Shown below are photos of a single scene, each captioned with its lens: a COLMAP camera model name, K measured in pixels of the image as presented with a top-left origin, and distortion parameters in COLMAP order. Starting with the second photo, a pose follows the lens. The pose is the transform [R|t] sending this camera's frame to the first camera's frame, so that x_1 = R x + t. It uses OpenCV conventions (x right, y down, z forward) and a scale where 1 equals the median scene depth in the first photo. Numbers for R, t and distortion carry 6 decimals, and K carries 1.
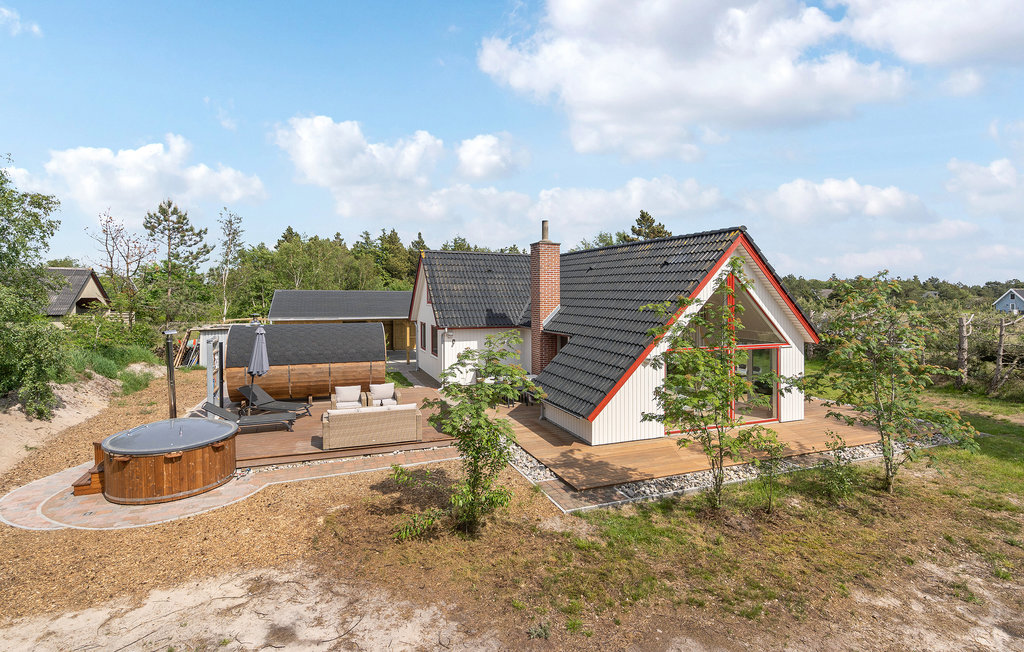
lens RADIAL K [[459.6, 0, 516.2], [0, 459.6, 327.7], [0, 0, 1]] dist [-0.012476, 0.007483]
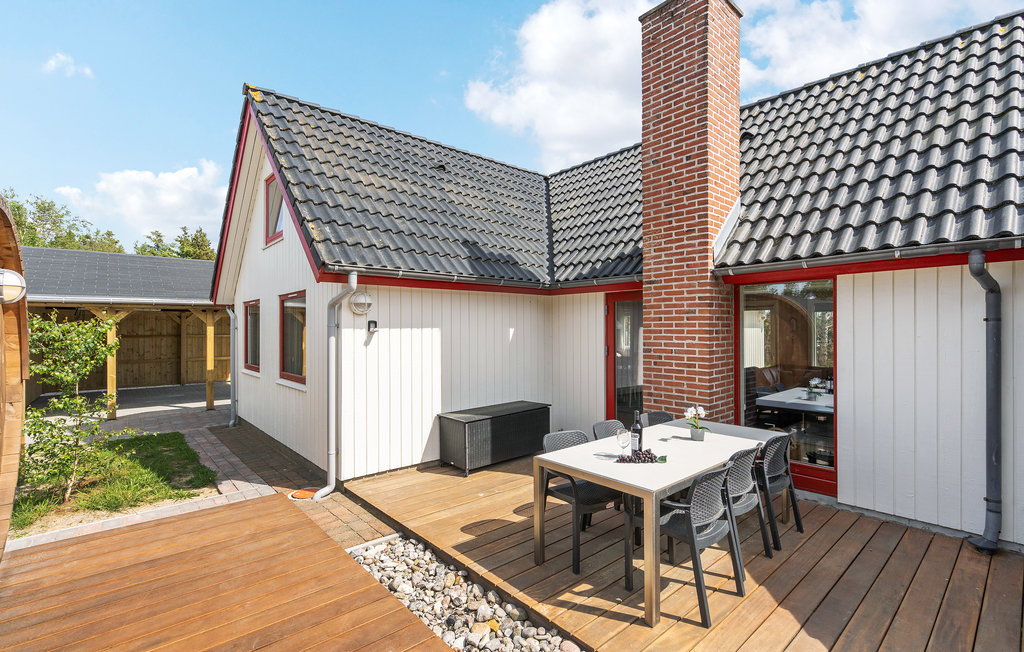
lens RADIAL K [[459.6, 0, 516.2], [0, 459.6, 327.7], [0, 0, 1]] dist [-0.012476, 0.007483]
pose [[0.943124, -0.004983, 0.332404, -0.142709], [0.029042, 0.997300, -0.067449, 0.052174], [-0.331171, 0.073266, 0.940722, 0.663009]]
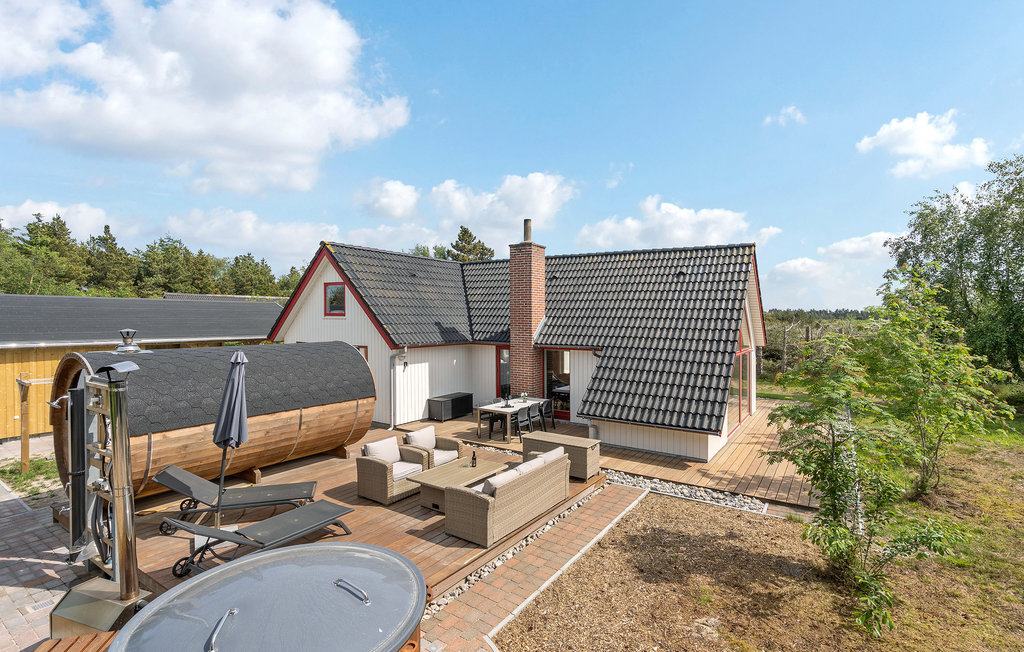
lens RADIAL K [[459.6, 0, 516.2], [0, 459.6, 327.7], [0, 0, 1]] dist [-0.012476, 0.007483]
pose [[0.827529, -0.012537, 0.561283, -0.397092], [0.036923, 0.998802, -0.032127, 0.000265], [-0.560207, 0.047310, 0.827000, 0.259379]]
